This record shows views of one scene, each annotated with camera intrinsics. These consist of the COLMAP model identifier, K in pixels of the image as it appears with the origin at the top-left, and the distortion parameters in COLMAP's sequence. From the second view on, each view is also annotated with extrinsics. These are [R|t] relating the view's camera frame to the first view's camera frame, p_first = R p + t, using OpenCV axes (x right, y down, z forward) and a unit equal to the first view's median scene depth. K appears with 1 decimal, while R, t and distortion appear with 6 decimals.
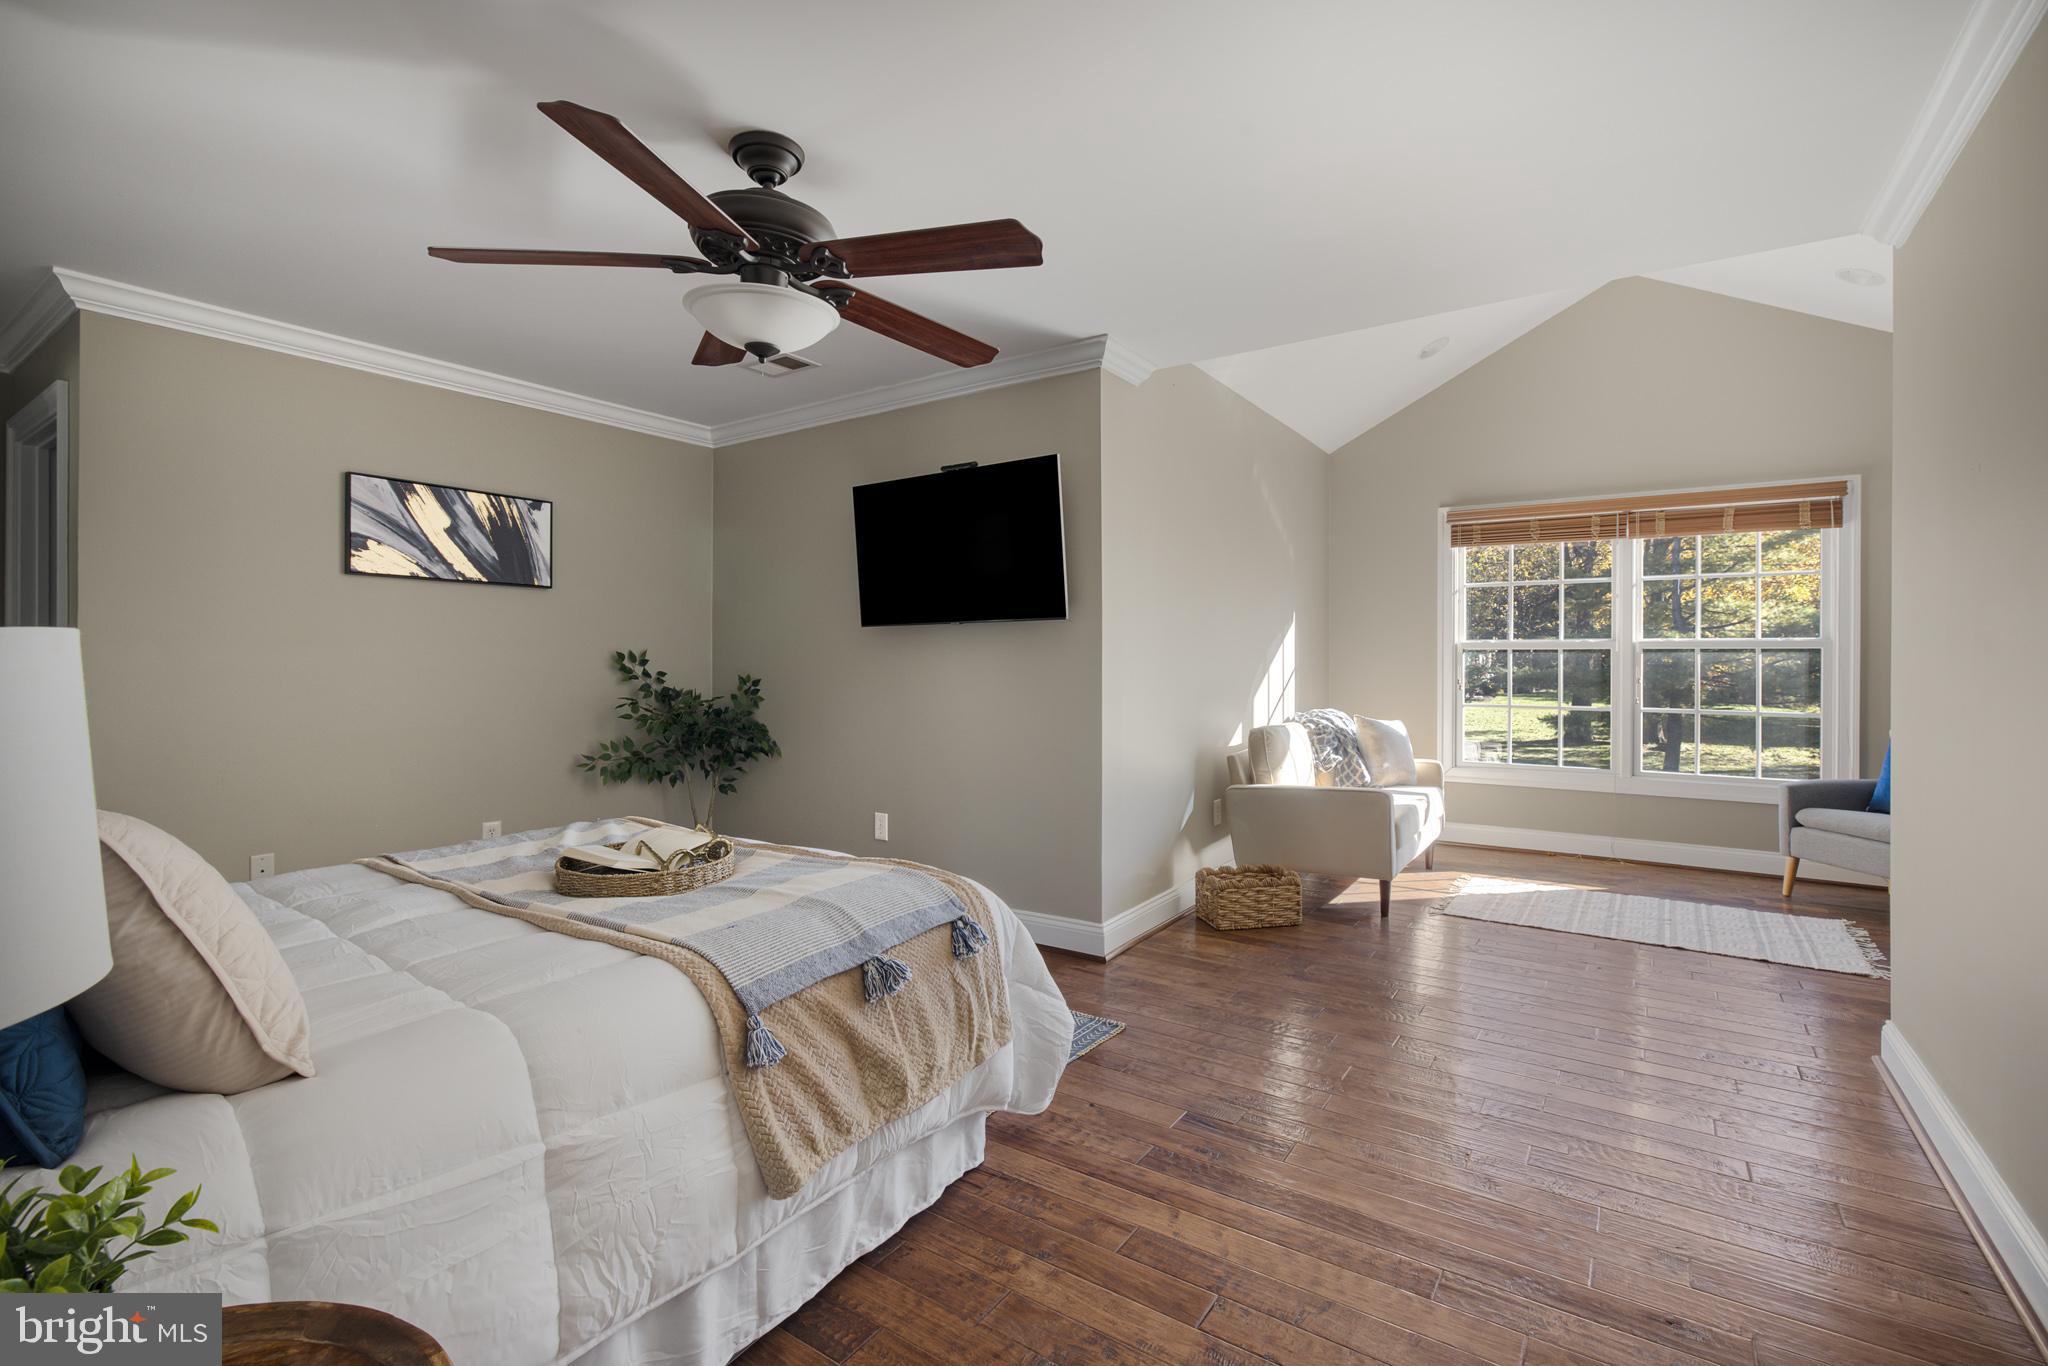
lens RADIAL K [[893.5, 0, 1027.8], [0, 893.5, 669.7], [0, 0, 1]] dist [-0.001724, -0.000216]
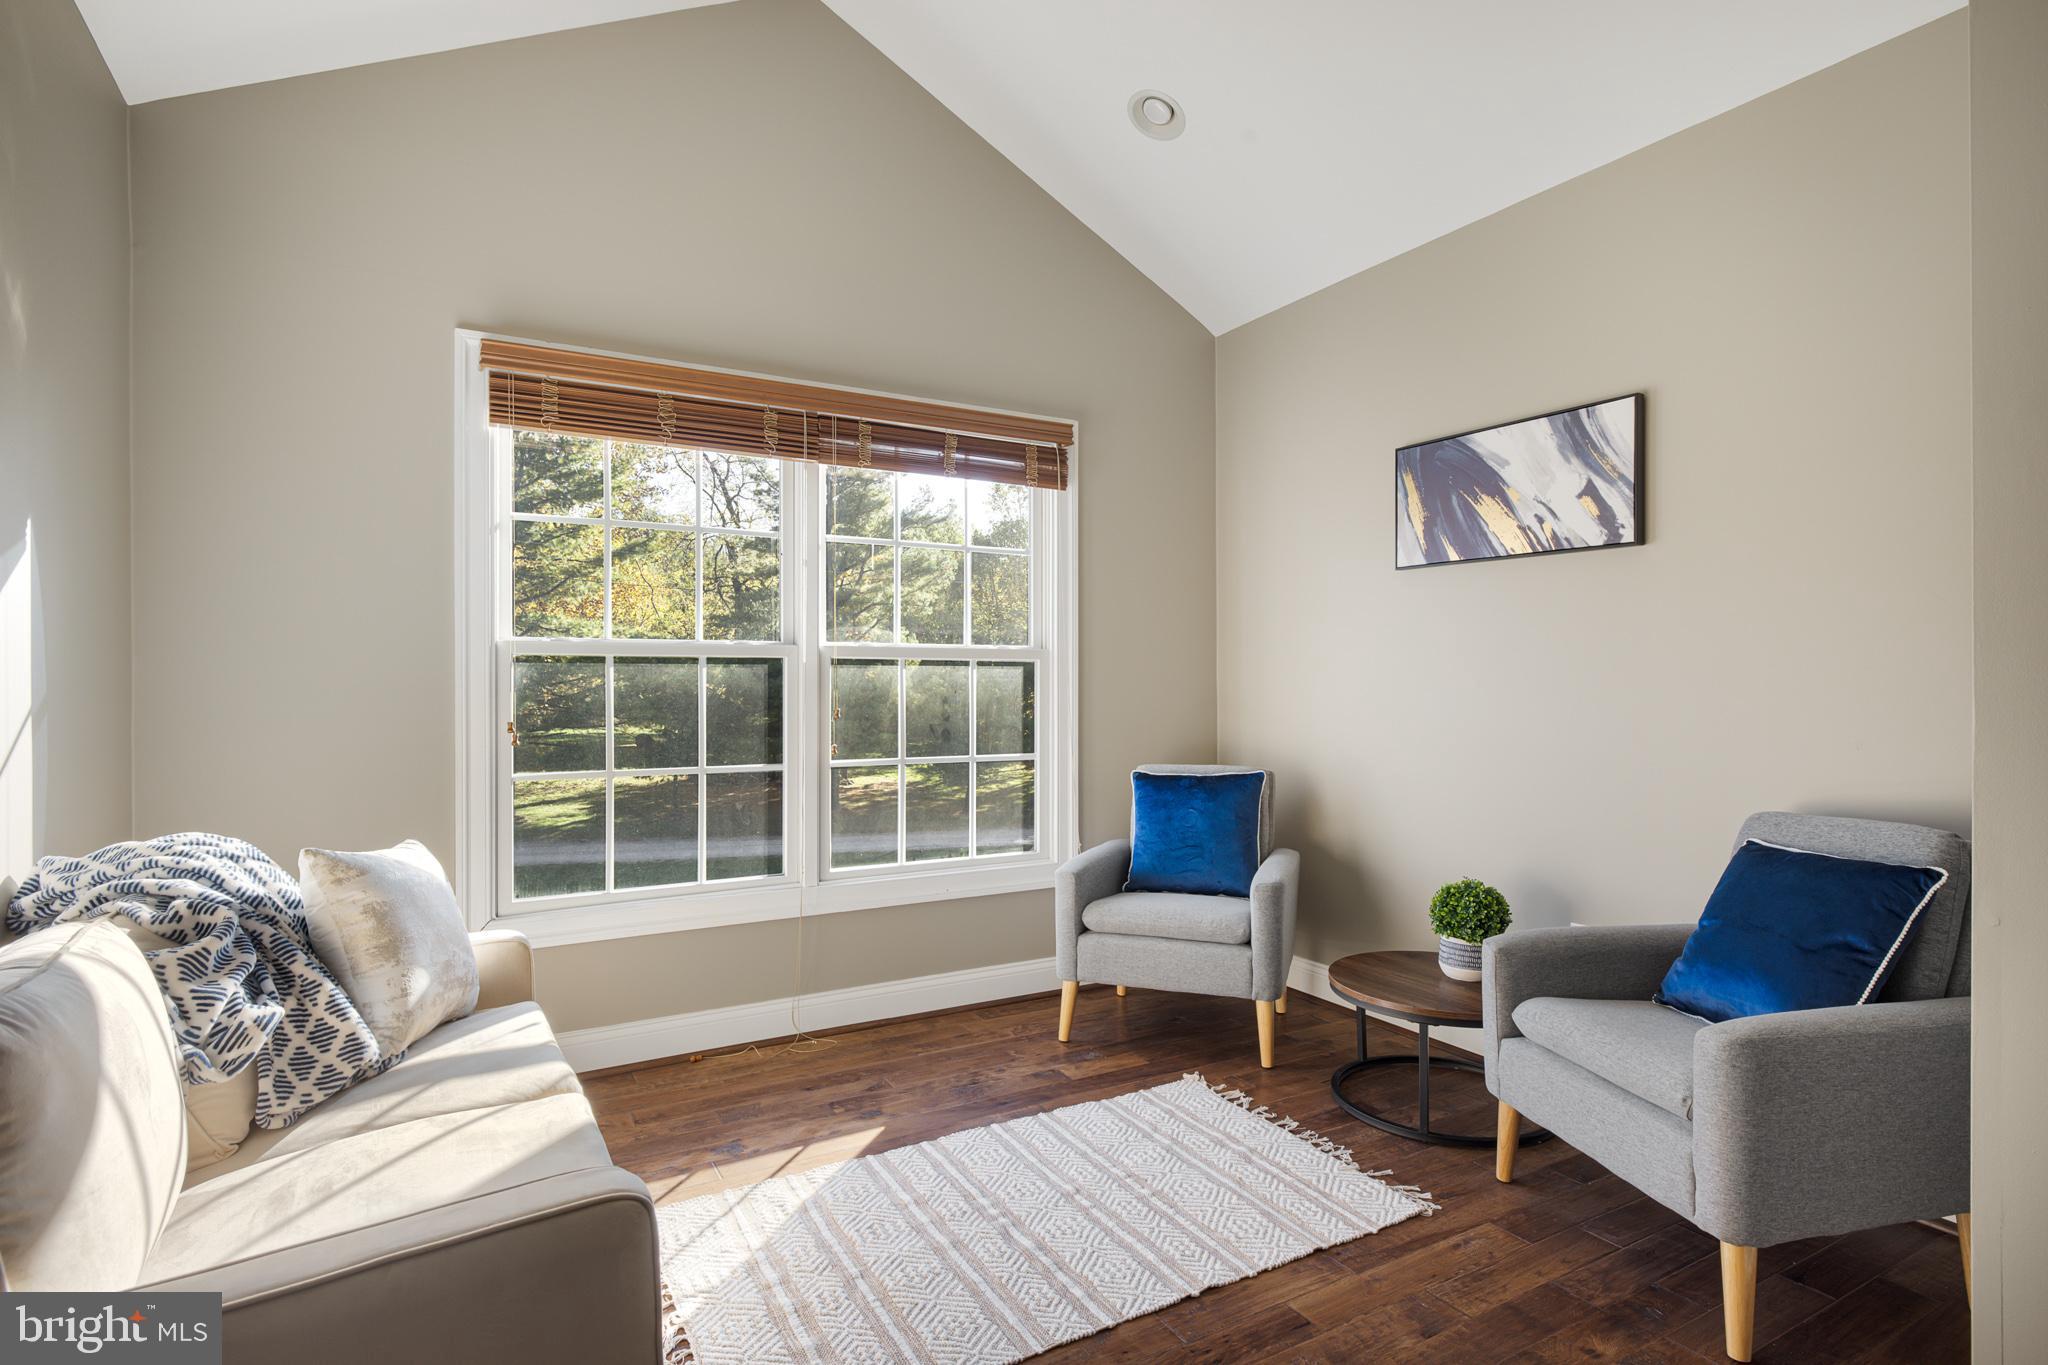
lens RADIAL K [[1012.5, 0, 1009.9], [0, 1012.5, 669.7], [0, 0, 1]] dist [-0.005350, 0.000346]
pose [[0.417779, 0.000574, 0.908549, 0.141309], [0.009178, 0.999946, -0.004852, -0.011059], [-0.908503, 0.010365, 0.417751, 0.618553]]
